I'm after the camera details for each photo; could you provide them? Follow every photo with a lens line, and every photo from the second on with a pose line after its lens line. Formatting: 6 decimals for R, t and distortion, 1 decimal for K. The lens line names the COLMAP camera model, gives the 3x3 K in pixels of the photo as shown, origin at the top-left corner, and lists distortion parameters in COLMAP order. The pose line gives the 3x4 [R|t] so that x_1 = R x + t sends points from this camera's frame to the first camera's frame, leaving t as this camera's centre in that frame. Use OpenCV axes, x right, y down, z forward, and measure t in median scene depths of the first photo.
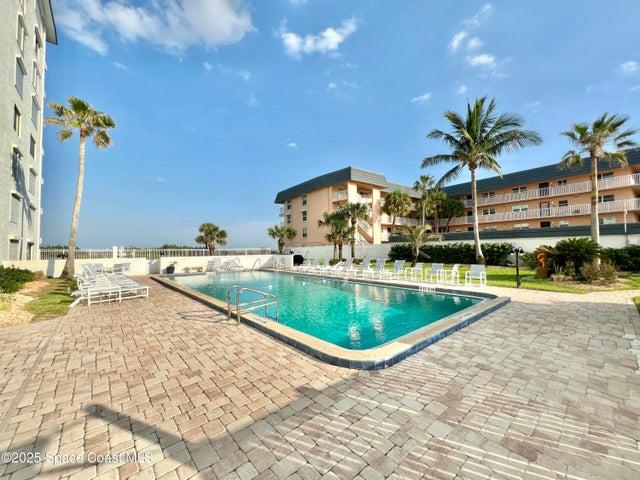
lens RADIAL K [[257.1, 0, 321.3], [0, 257.1, 240.3], [0, 0, 1]] dist [0.000700, 0.000184]
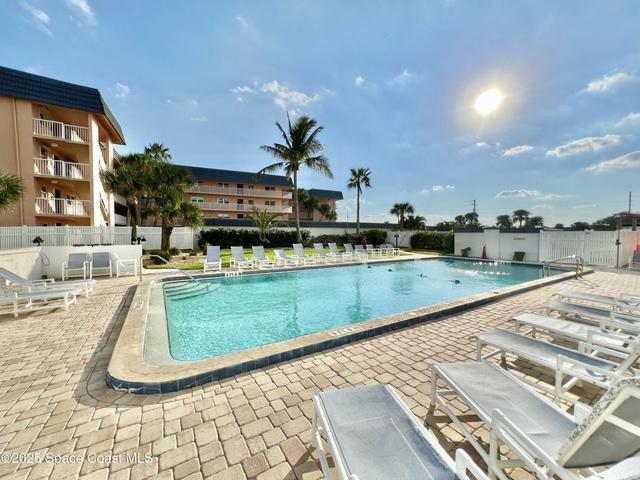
lens RADIAL K [[257.1, 0, 320.9], [0, 257.1, 237.7], [0, 0, 1]] dist [0.000700, 0.000184]
pose [[0.175143, -0.006140, 0.984524, -0.348001], [-0.032922, 0.999385, 0.012089, 0.017495], [-0.983992, -0.034530, 0.174833, 0.374505]]
